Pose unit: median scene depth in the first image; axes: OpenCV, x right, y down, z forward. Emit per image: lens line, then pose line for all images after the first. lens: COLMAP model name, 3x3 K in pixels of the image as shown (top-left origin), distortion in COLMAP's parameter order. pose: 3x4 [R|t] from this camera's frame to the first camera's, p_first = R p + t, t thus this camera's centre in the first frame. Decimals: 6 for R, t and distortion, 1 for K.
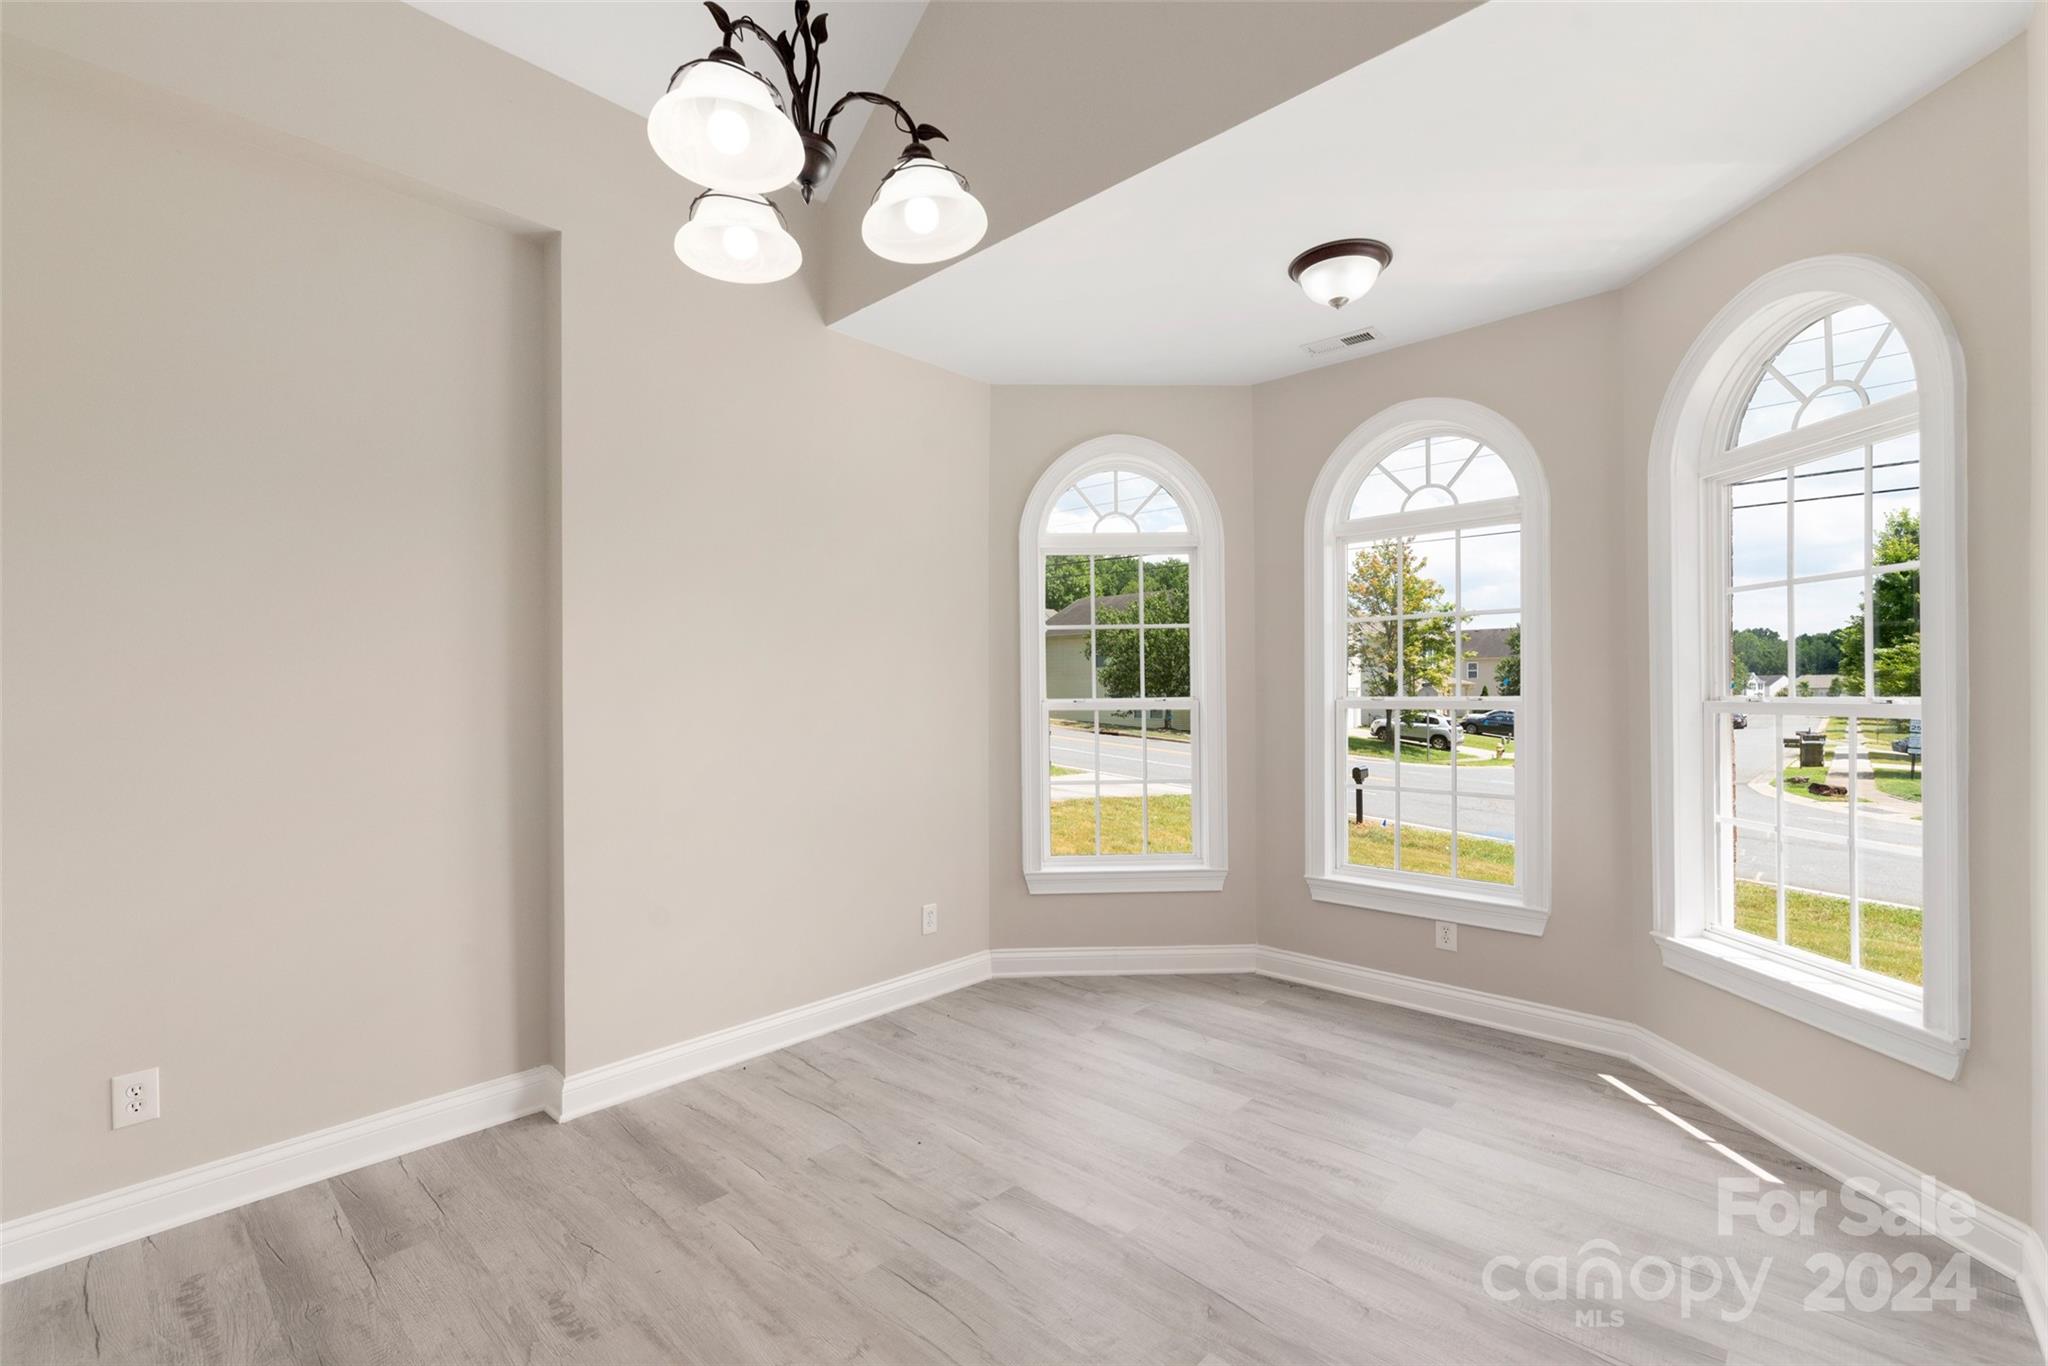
lens RADIAL K [[888.9, 0, 1026.0], [0, 888.9, 687.0], [0, 0, 1]] dist [0.000838, -0.000134]
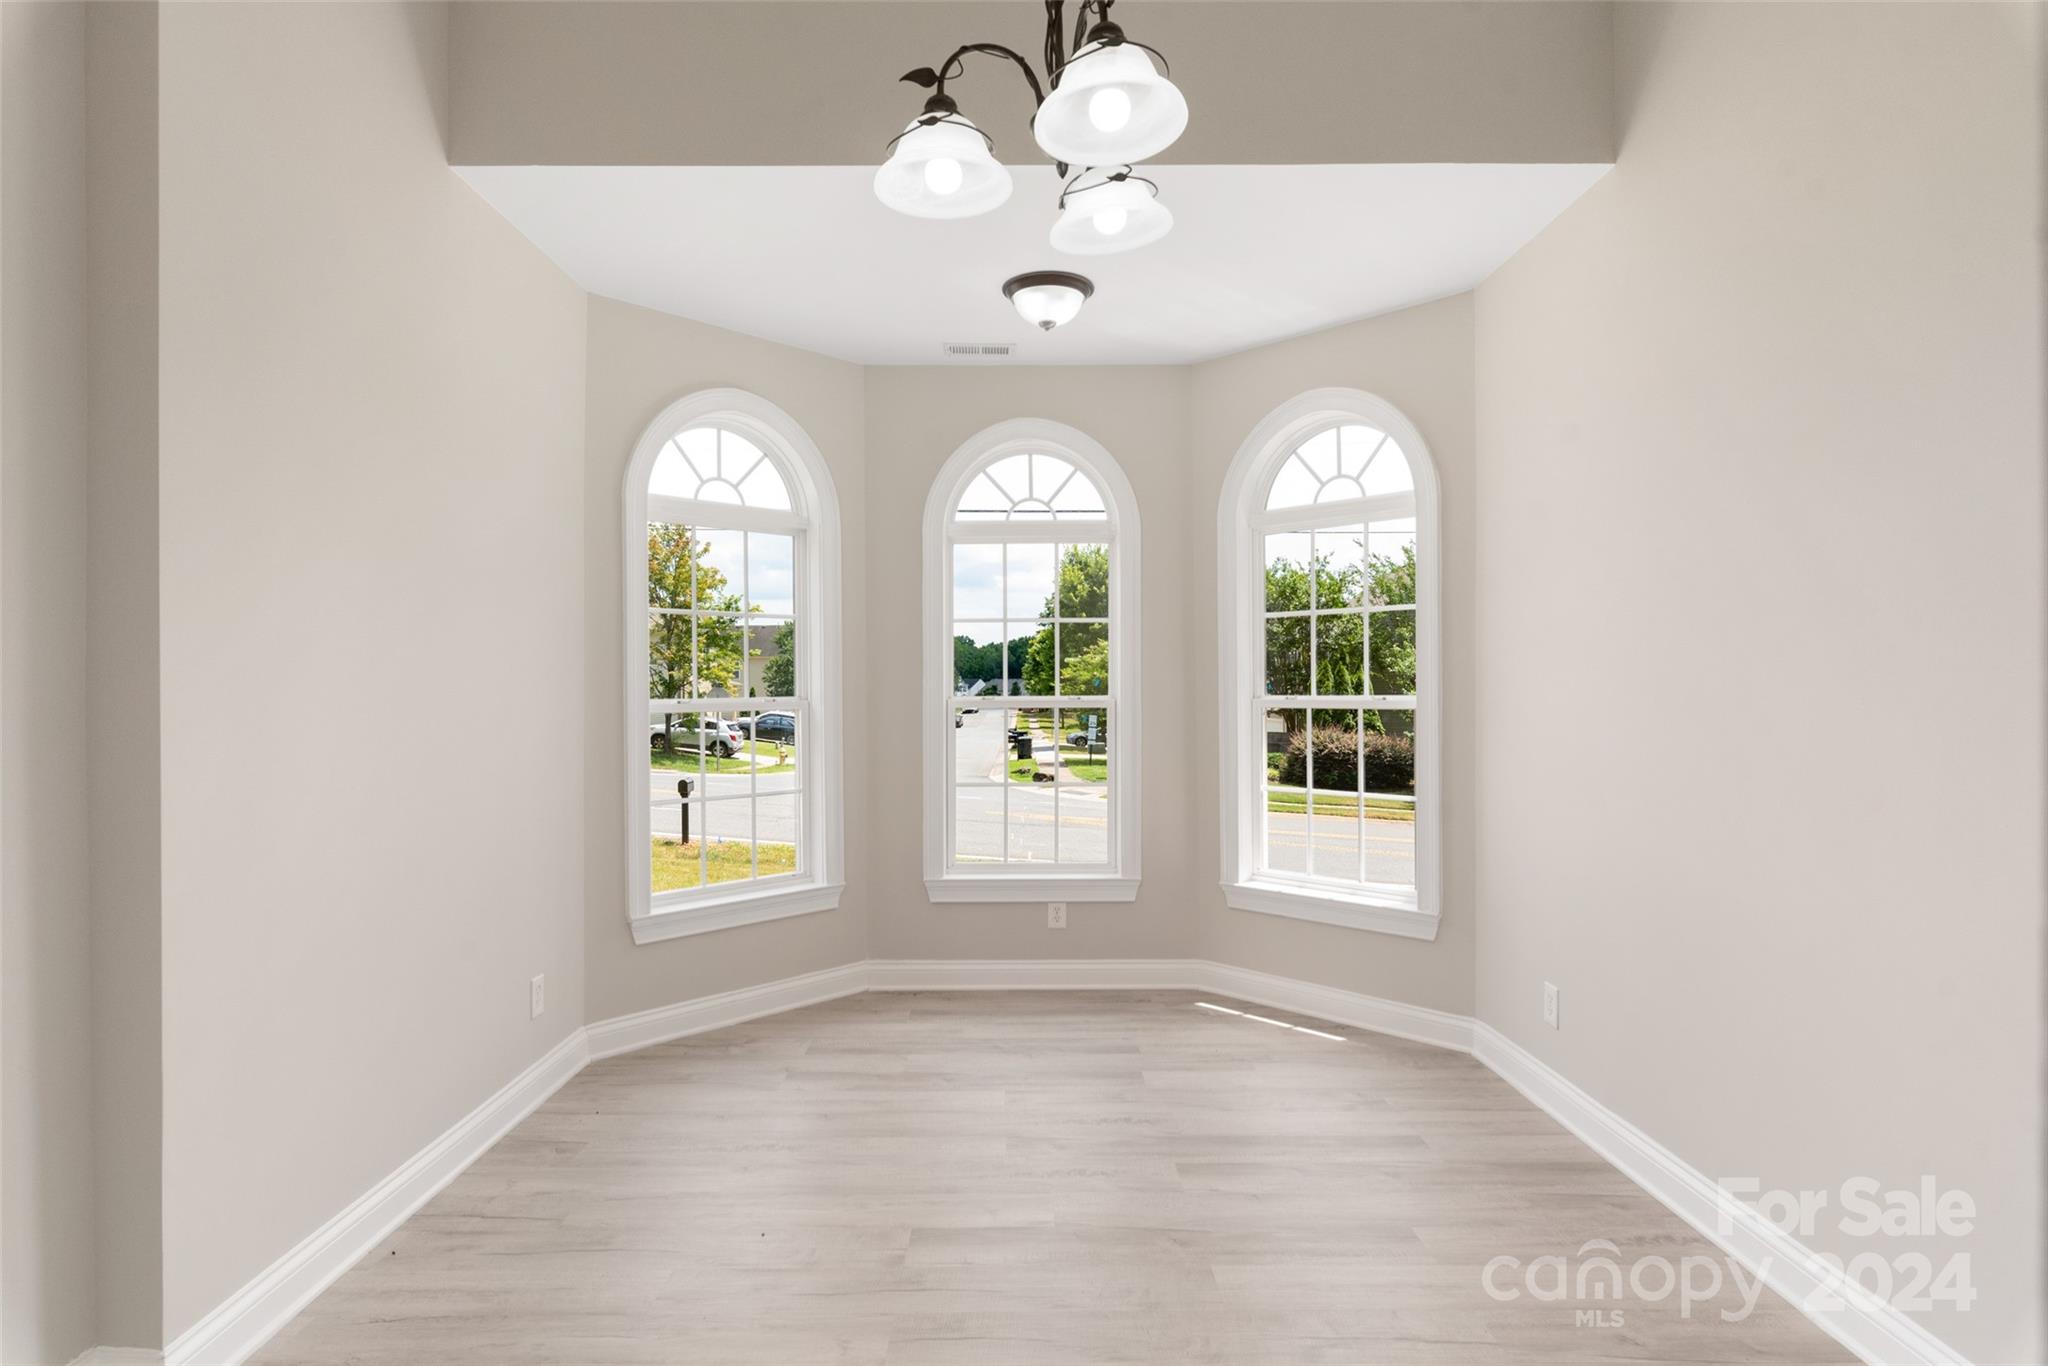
lens RADIAL K [[1056.8, 0, 1024.0], [0, 1056.8, 683.0], [0, 0, 1]] dist [-0.001247, -0.000609]
pose [[0.727918, 0.008109, 0.685616, -0.377422], [-0.005063, 0.999966, -0.006452, 0.003074], [-0.685645, 0.001226, 0.727935, 0.071712]]
